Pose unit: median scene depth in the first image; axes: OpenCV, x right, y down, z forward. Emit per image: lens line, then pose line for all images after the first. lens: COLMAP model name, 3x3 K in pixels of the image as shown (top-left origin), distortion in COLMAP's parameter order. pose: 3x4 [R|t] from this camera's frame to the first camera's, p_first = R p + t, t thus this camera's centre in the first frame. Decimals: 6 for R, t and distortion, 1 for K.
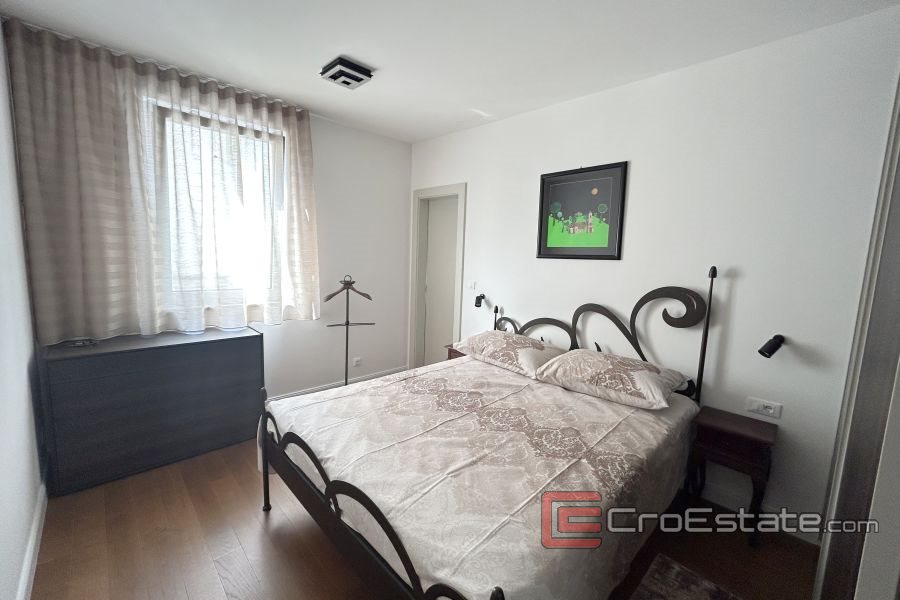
lens RADIAL K [[366.9, 0, 449.1], [0, 366.9, 298.2], [0, 0, 1]] dist [0.001162, 0.000336]
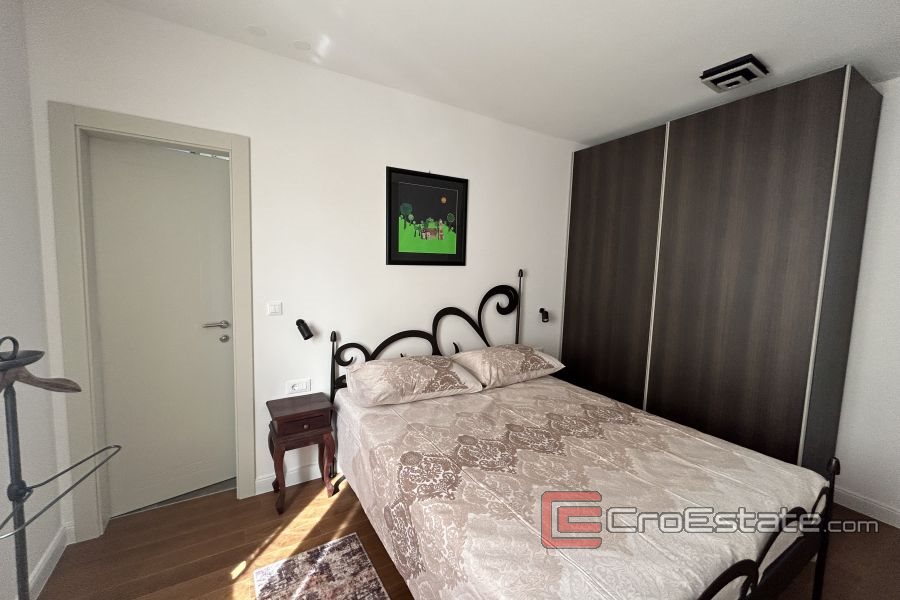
lens RADIAL K [[366.9, 0, 449.1], [0, 366.9, 298.2], [0, 0, 1]] dist [0.001162, 0.000336]
pose [[0.224842, -0.122124, 0.966712, -0.638091], [0.092868, 0.990284, 0.103503, -0.122327], [-0.969960, 0.066505, 0.233998, 0.761506]]
